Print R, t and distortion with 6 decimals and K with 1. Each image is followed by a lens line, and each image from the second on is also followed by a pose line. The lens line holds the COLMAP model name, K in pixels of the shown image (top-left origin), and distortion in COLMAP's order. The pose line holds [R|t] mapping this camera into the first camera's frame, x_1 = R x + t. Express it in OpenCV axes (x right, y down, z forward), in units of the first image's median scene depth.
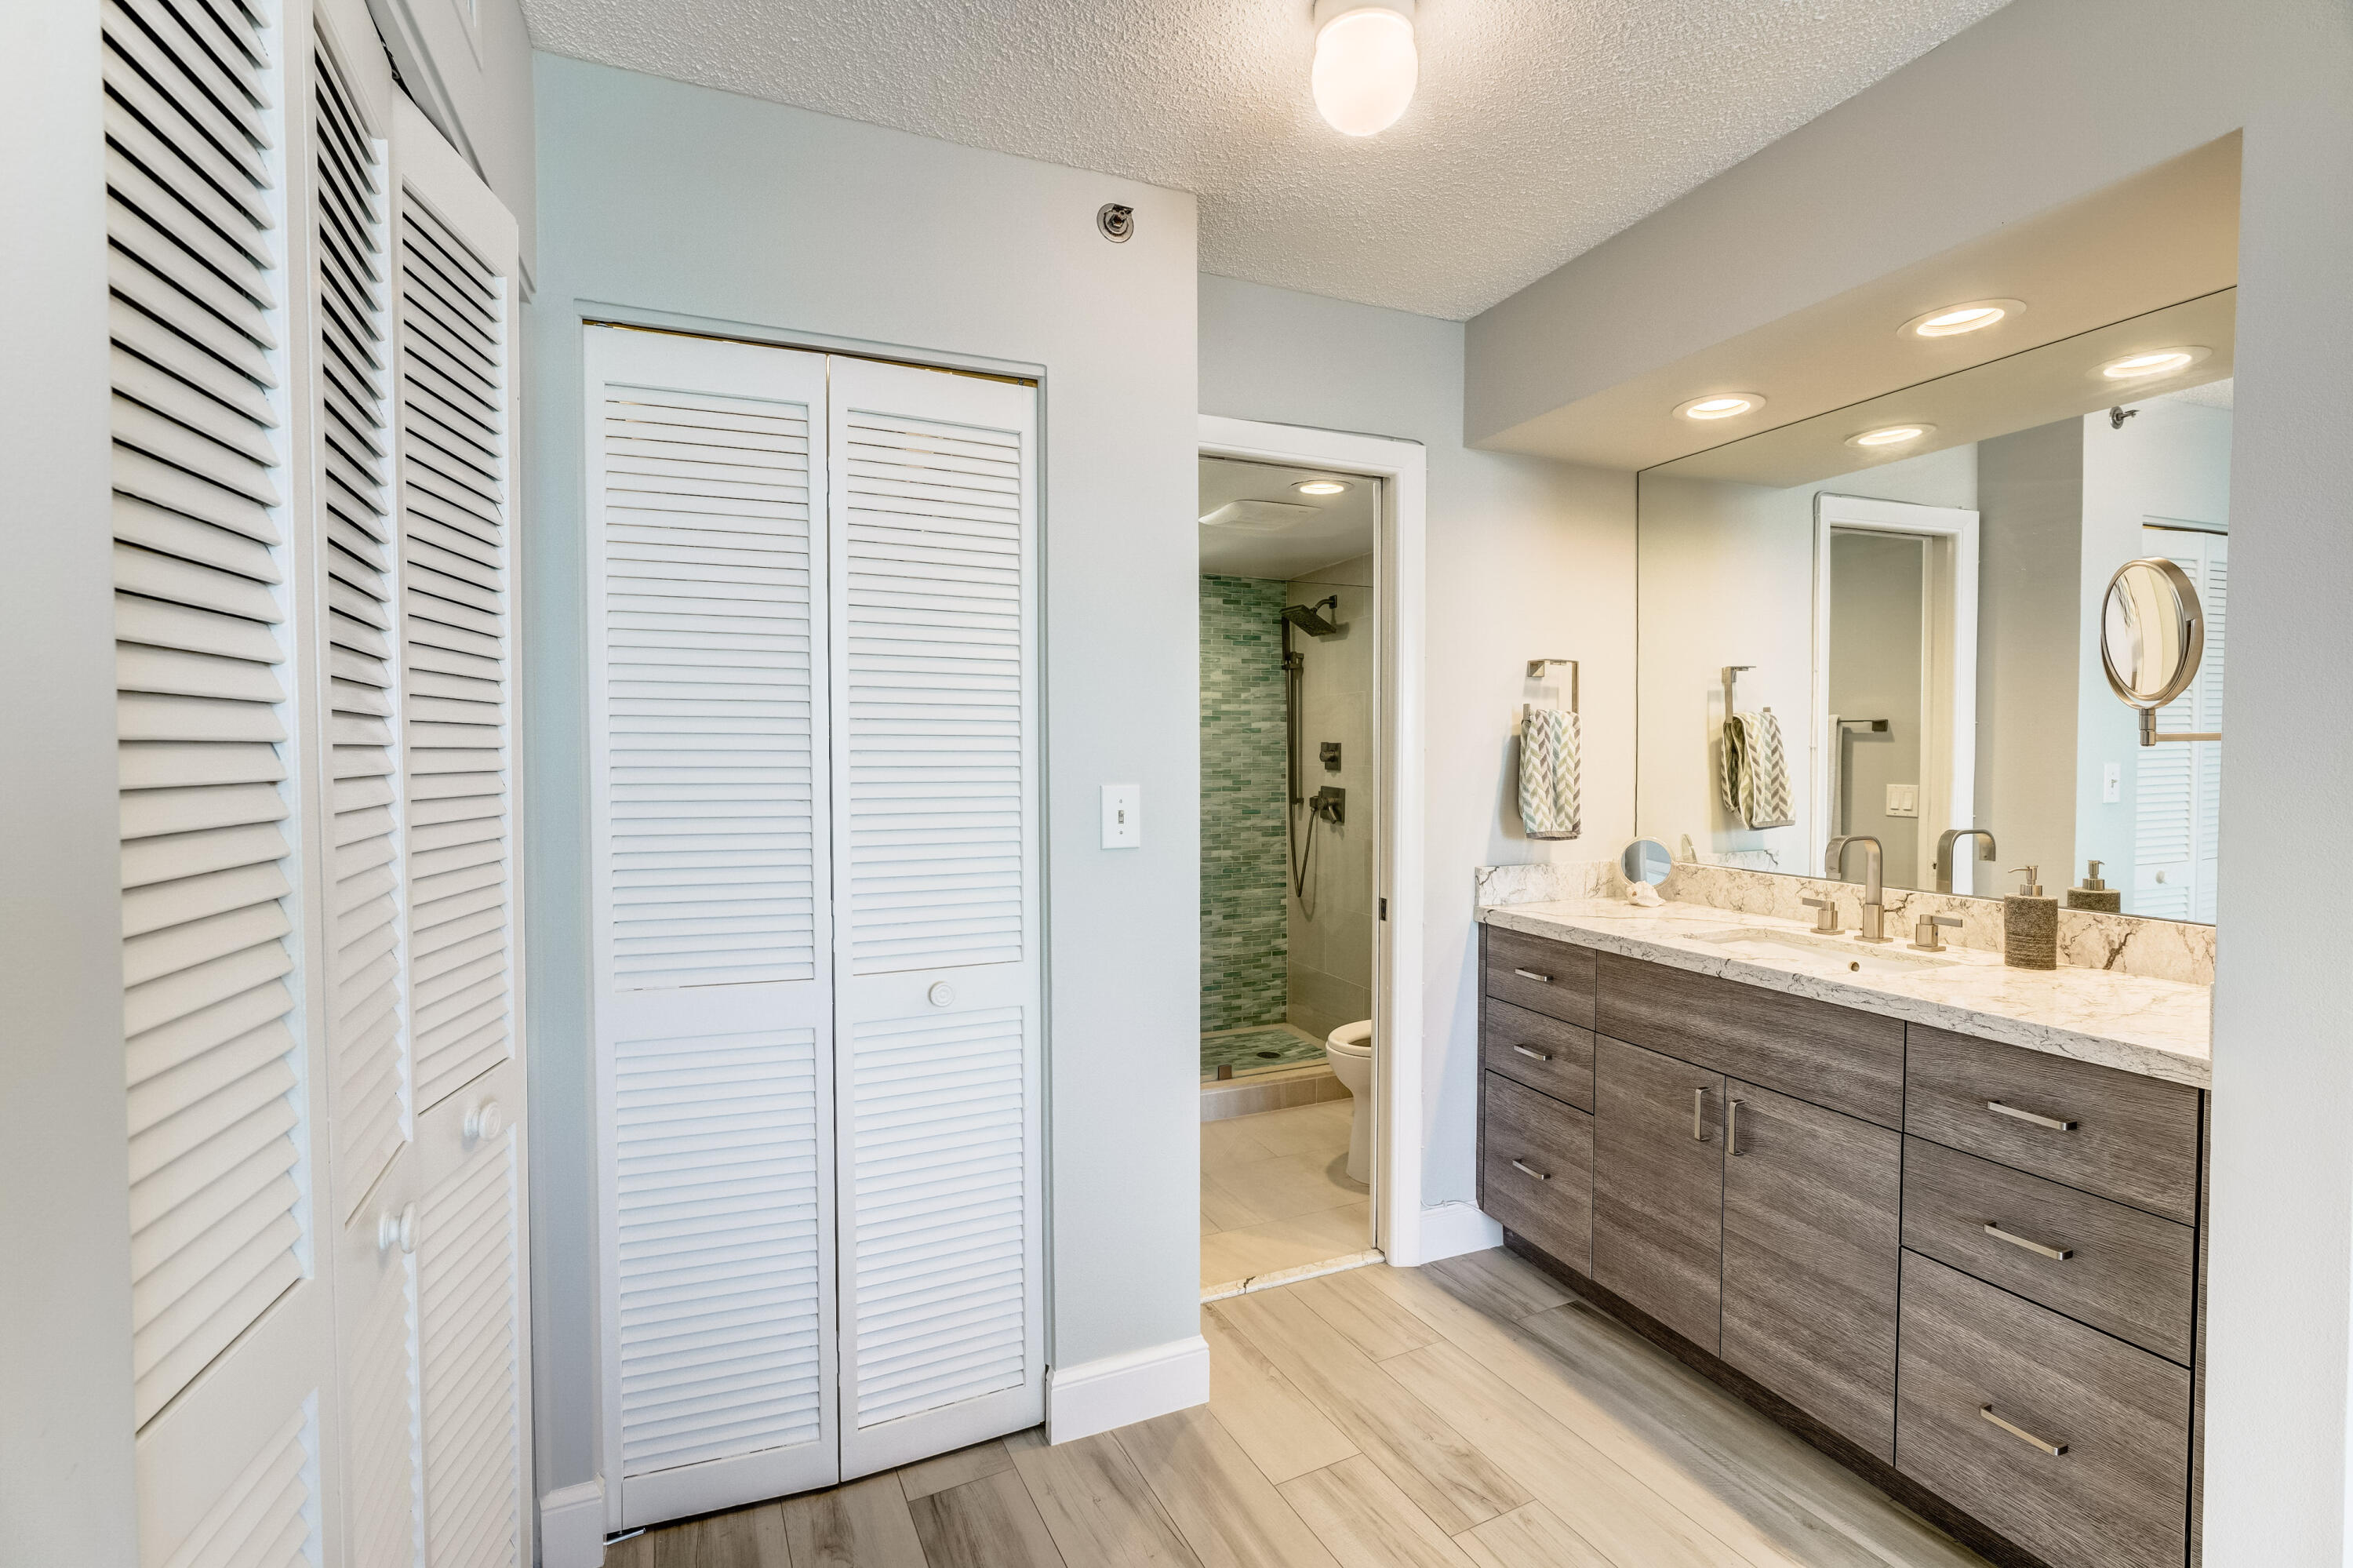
lens RADIAL K [[1053.3, 0, 1176.8], [0, 1053.3, 781.2], [0, 0, 1]] dist [-0.009907, 0.005510]
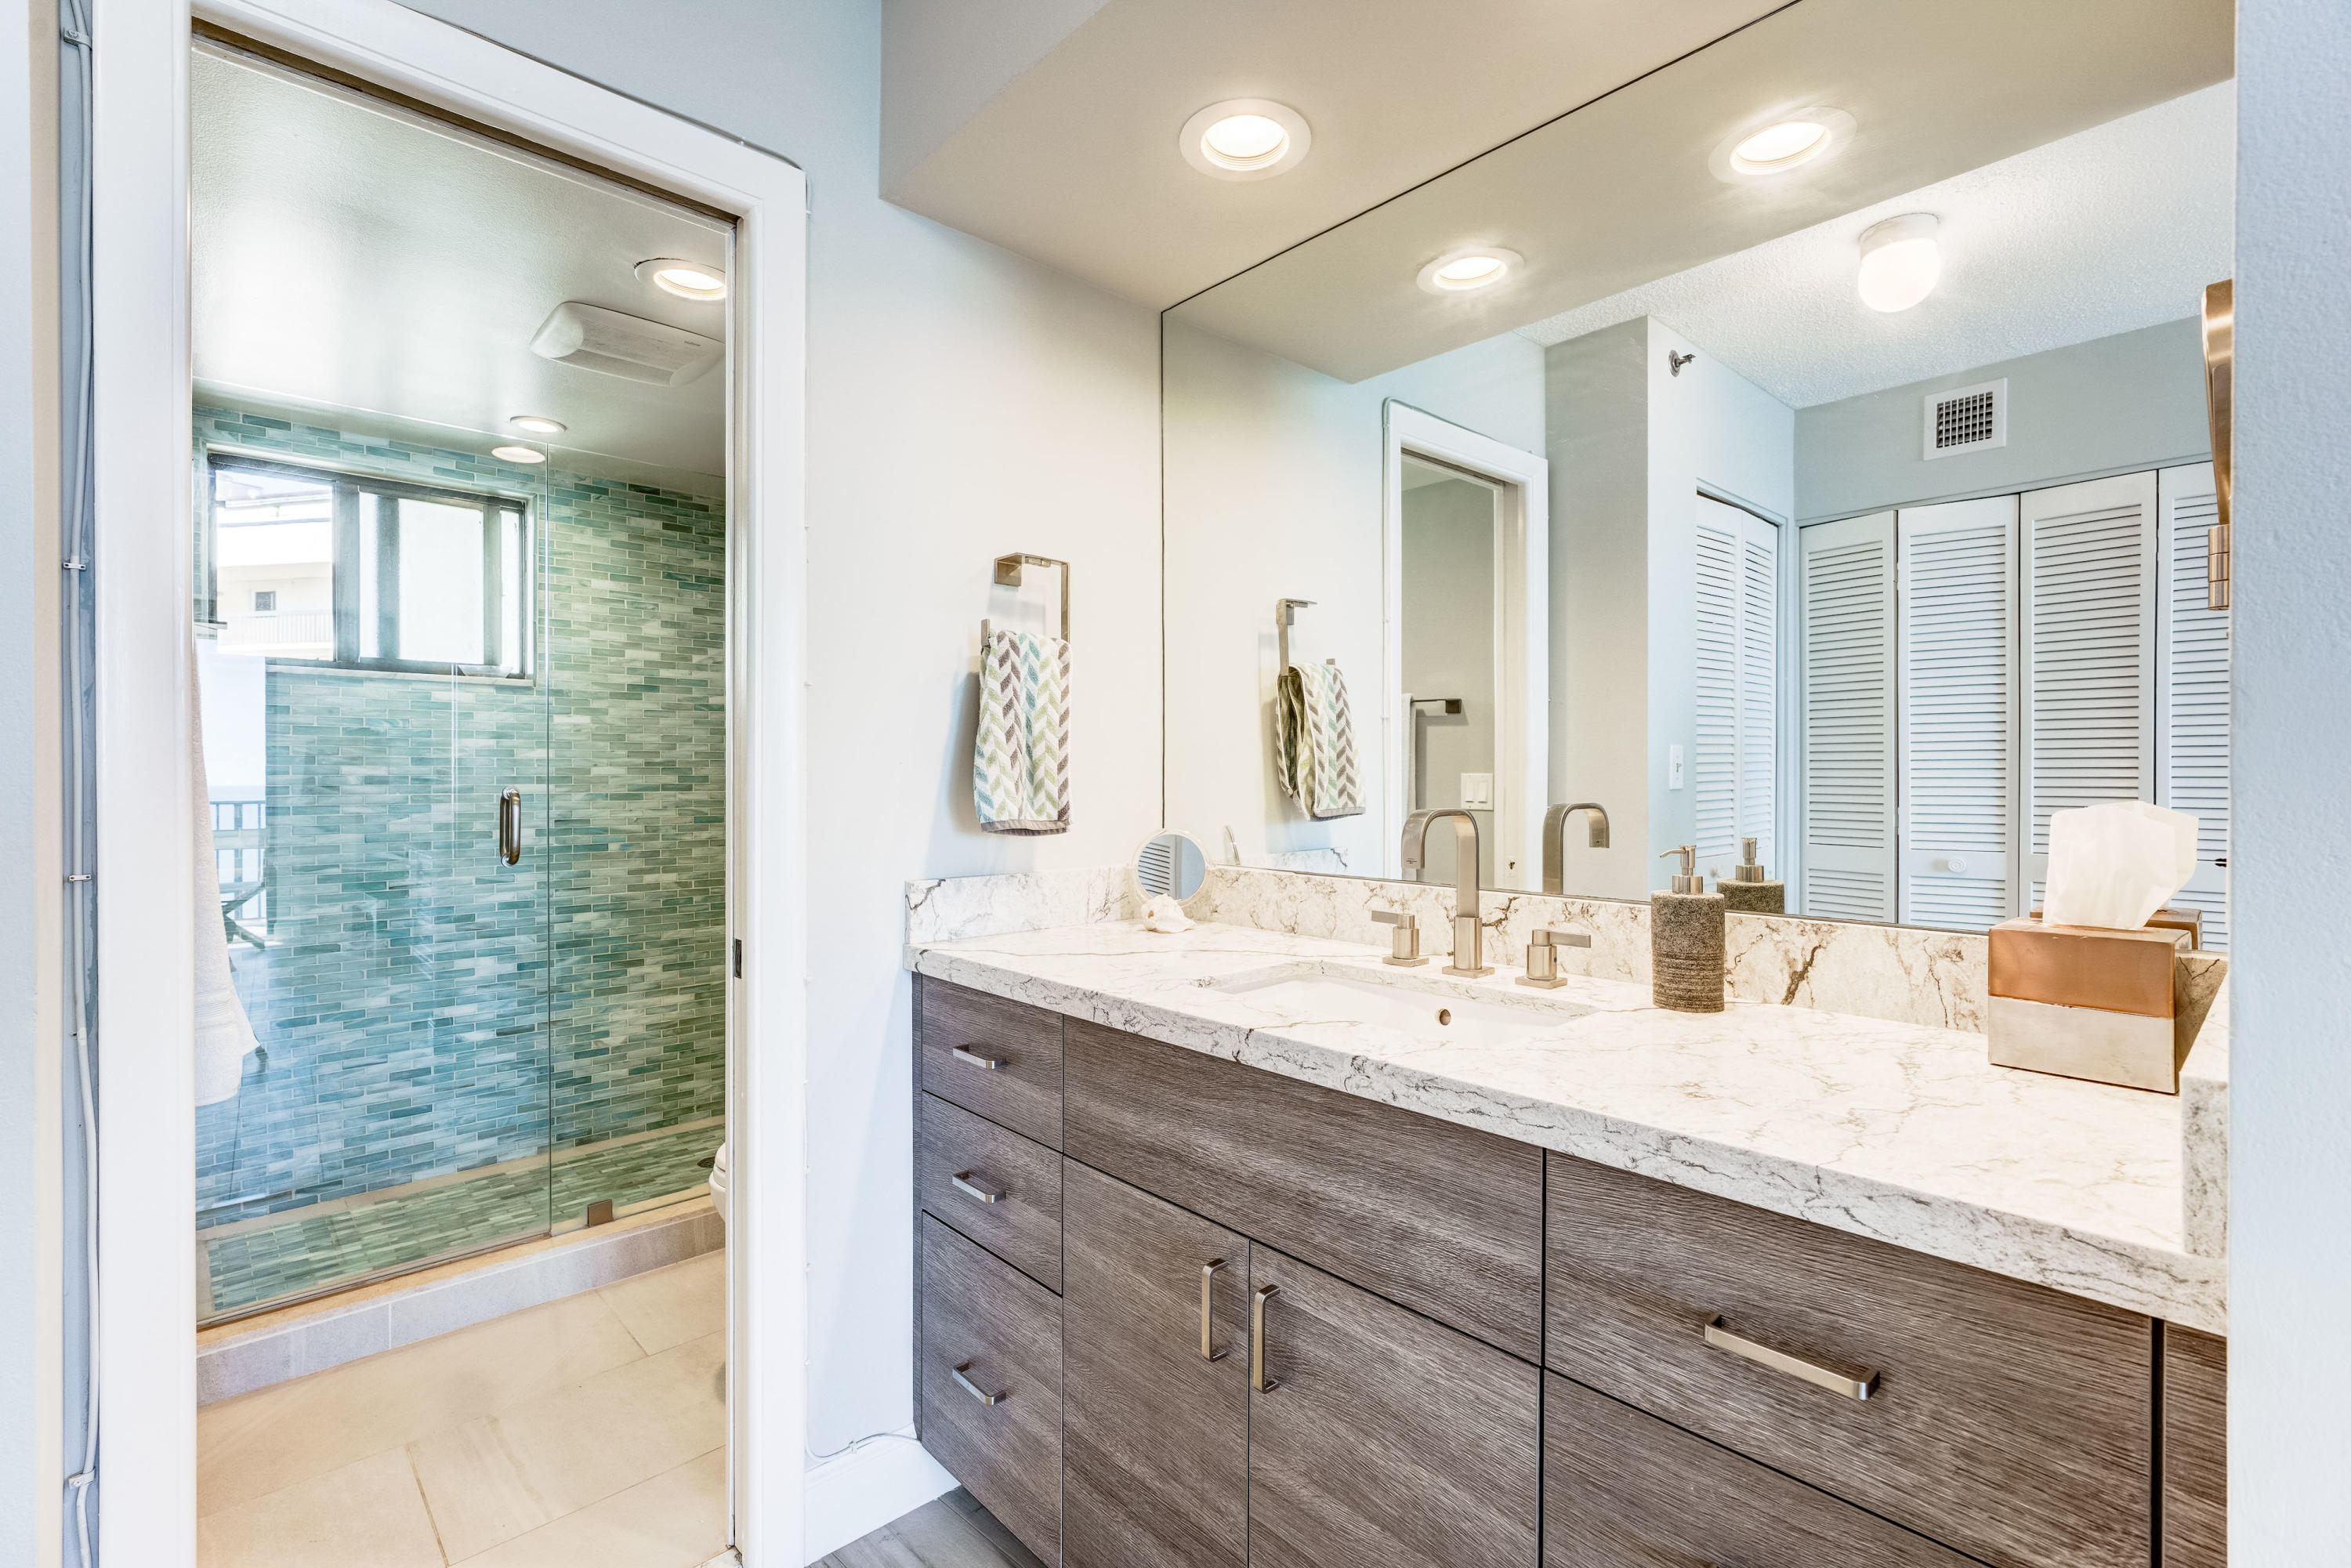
lens RADIAL K [[1052.3, 0, 1175.8], [0, 1052.3, 781.2], [0, 0, 1]] dist [-0.009907, 0.005510]
pose [[0.941239, 0.000497, 0.337740, 0.240475], [0.007974, 0.999687, -0.023694, 0.041693], [-0.337647, 0.024995, 0.940941, 0.391541]]
